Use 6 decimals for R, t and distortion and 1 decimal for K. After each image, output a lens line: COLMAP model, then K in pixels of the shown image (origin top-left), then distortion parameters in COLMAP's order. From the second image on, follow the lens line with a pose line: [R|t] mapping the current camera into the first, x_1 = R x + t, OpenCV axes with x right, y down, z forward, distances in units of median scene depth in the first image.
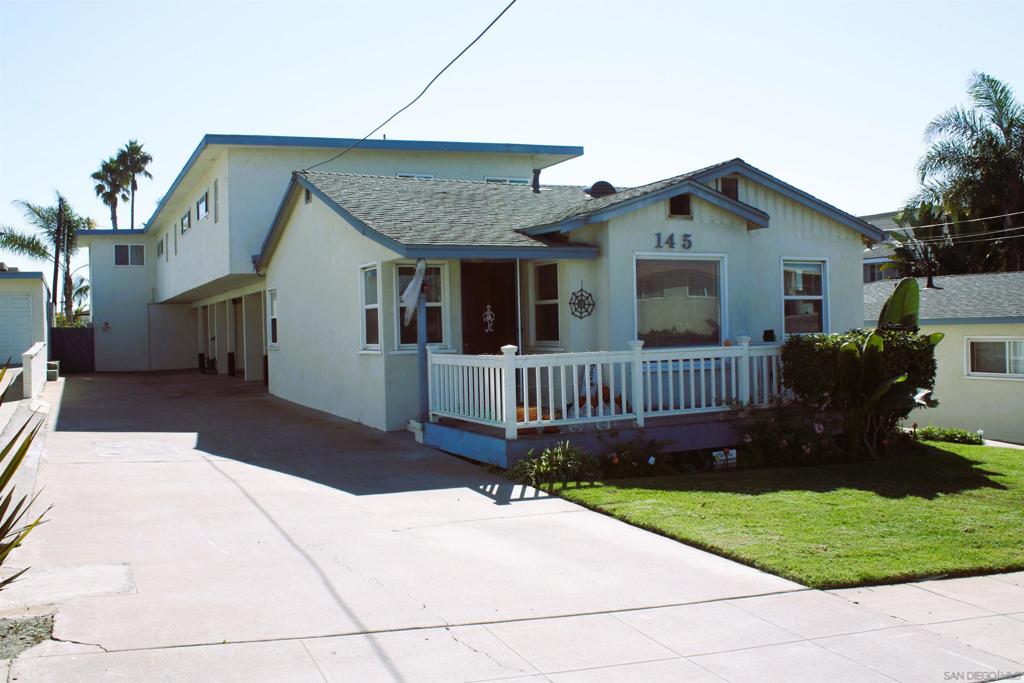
lens RADIAL K [[974.4, 0, 513.5], [0, 974.4, 338.5], [0, 0, 1]] dist [-0.155937, 0.175765]
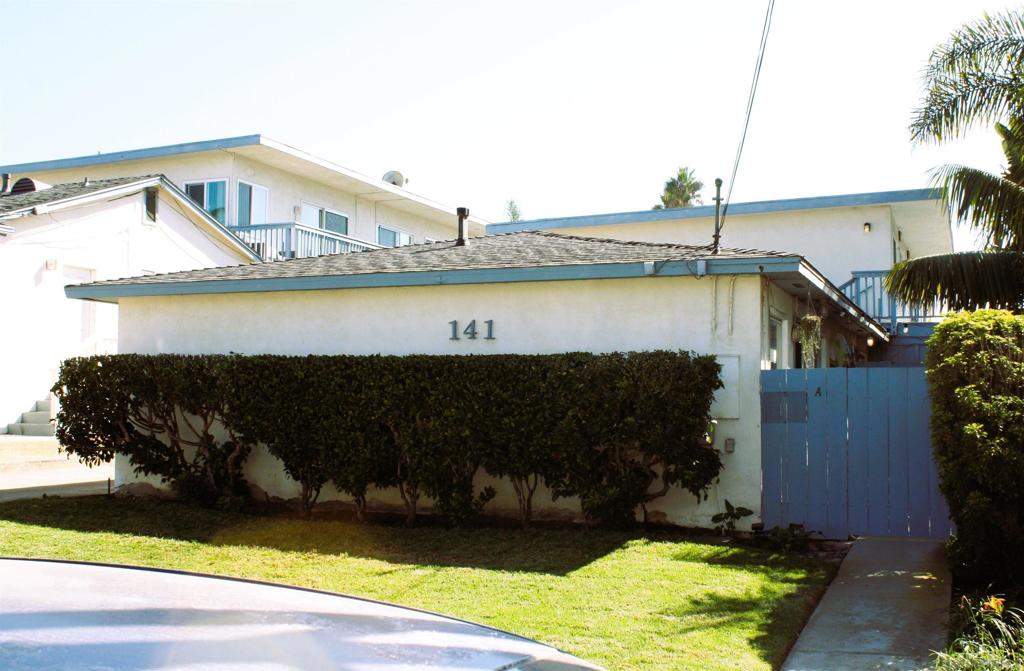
lens RADIAL K [[1203.3, 0, 575.6], [0, 1203.3, 338.6], [0, 0, 1]] dist [-0.098753, 0.058271]
pose [[0.718349, -0.017362, -0.695466, 1.790059], [-0.022701, 0.998571, -0.048377, 0.053976], [0.695312, 0.050539, 0.716929, 0.771798]]
